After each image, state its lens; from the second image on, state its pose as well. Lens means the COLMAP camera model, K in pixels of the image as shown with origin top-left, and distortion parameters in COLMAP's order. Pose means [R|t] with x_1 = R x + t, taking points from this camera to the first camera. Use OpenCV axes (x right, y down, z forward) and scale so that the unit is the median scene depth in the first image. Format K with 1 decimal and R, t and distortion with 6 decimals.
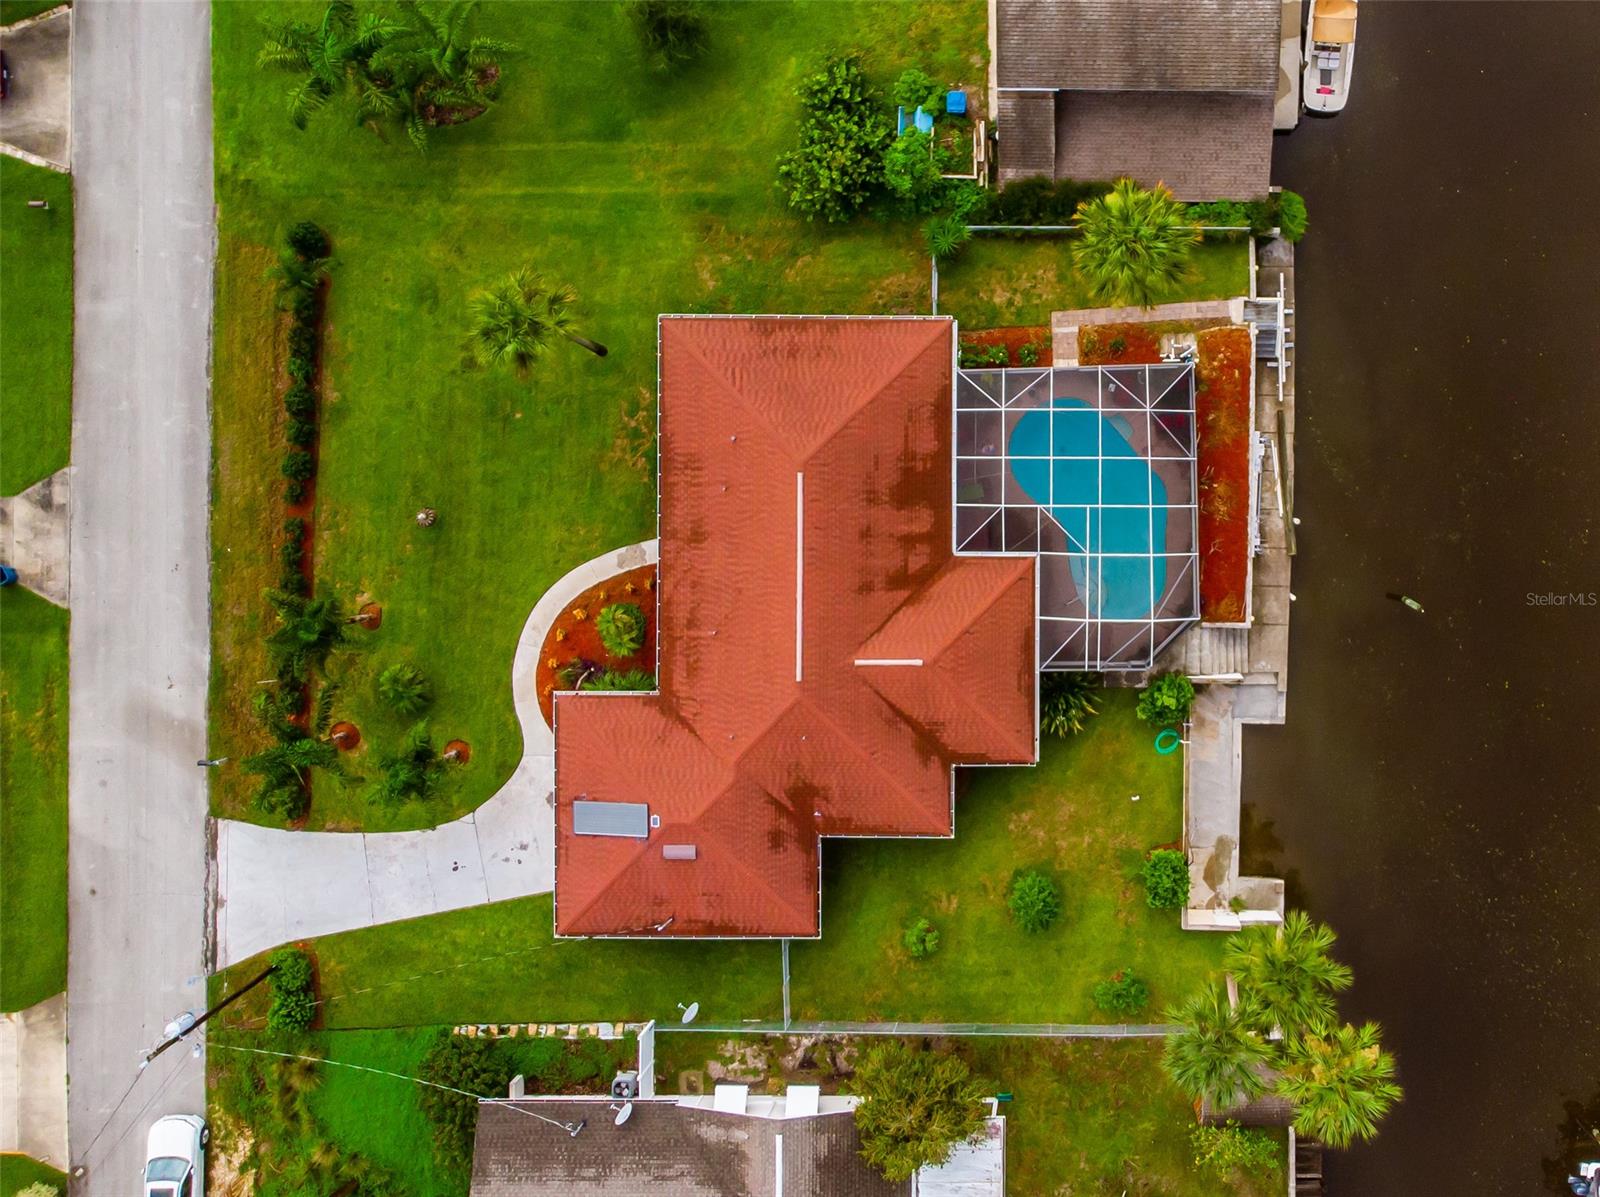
lens RADIAL K [[1620.7, 0, 1109.2], [0, 1620.7, 466.2], [0, 0, 1]] dist [-0.000767, 0.003032]
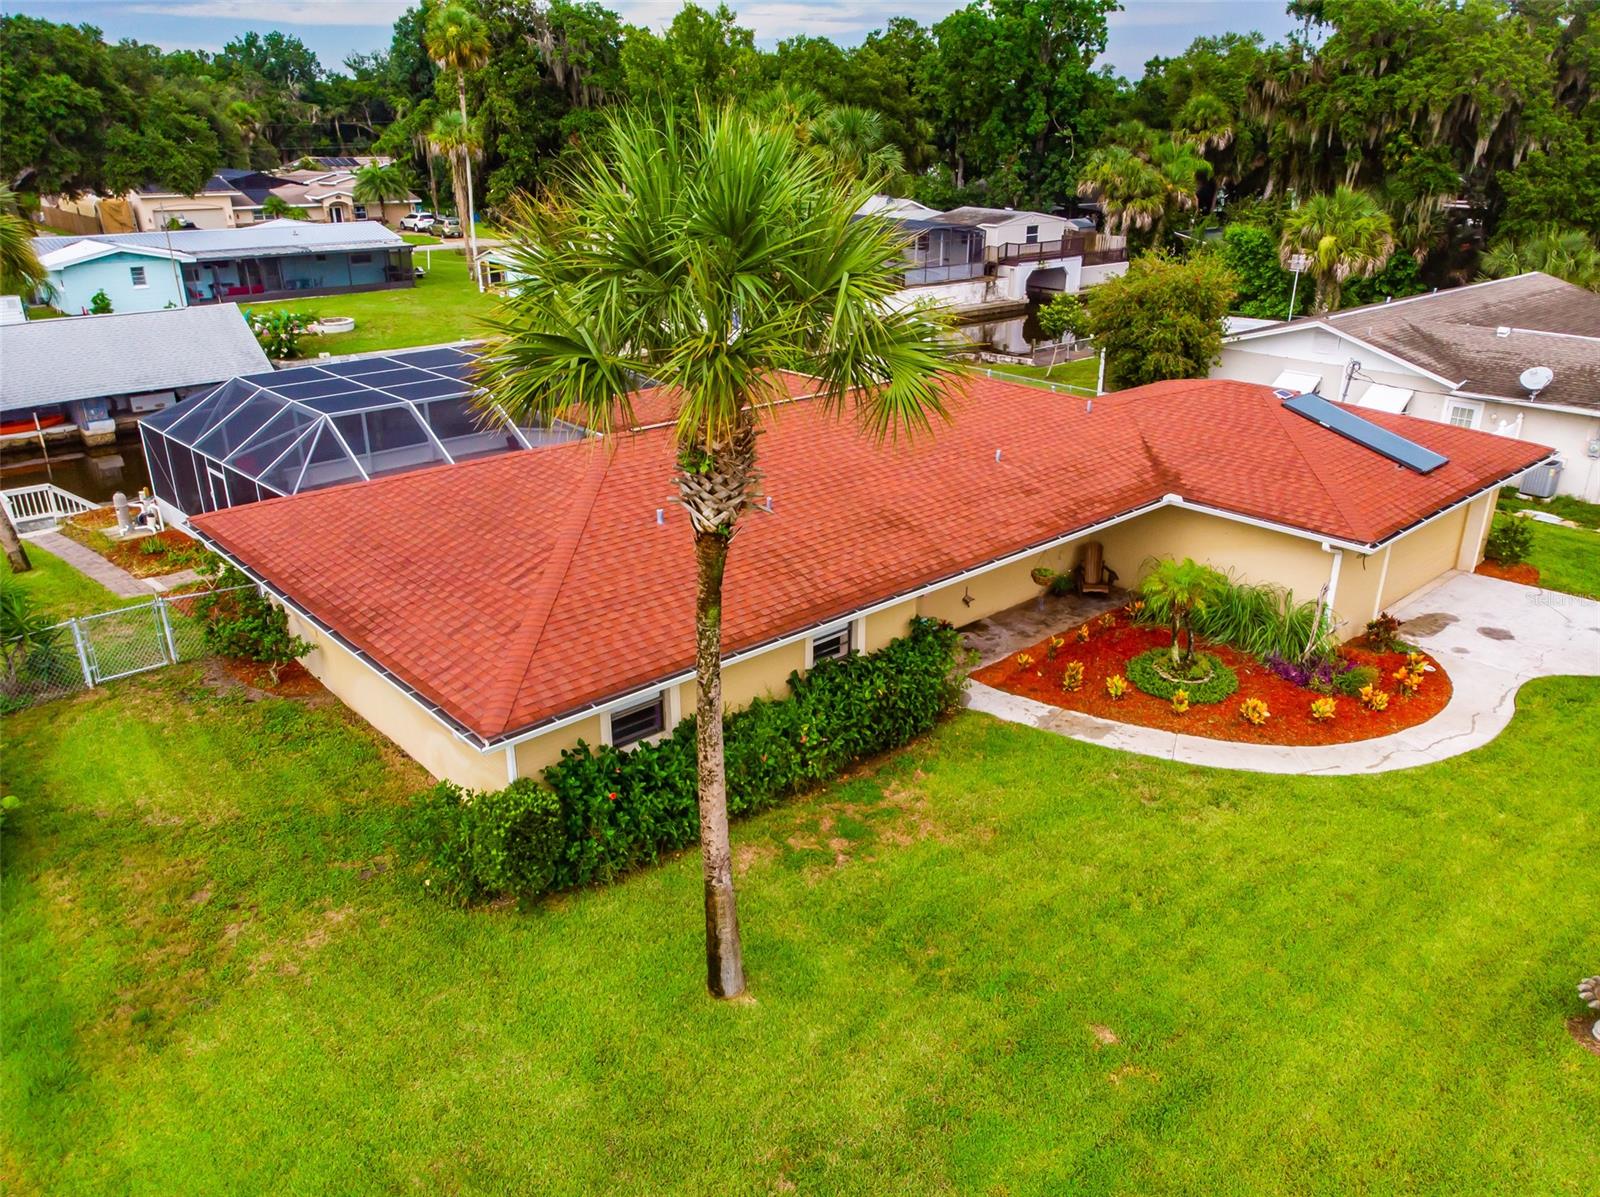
lens RADIAL K [[1176.2, 0, 805.4], [0, 1176.2, 593.4], [0, 0, 1]] dist [0.026638, -0.007740]
pose [[-0.675281, -0.286395, 0.679686, -0.439566], [0.737434, -0.245123, 0.629369, -0.173072], [-0.013641, 0.926225, 0.376725, 0.850442]]
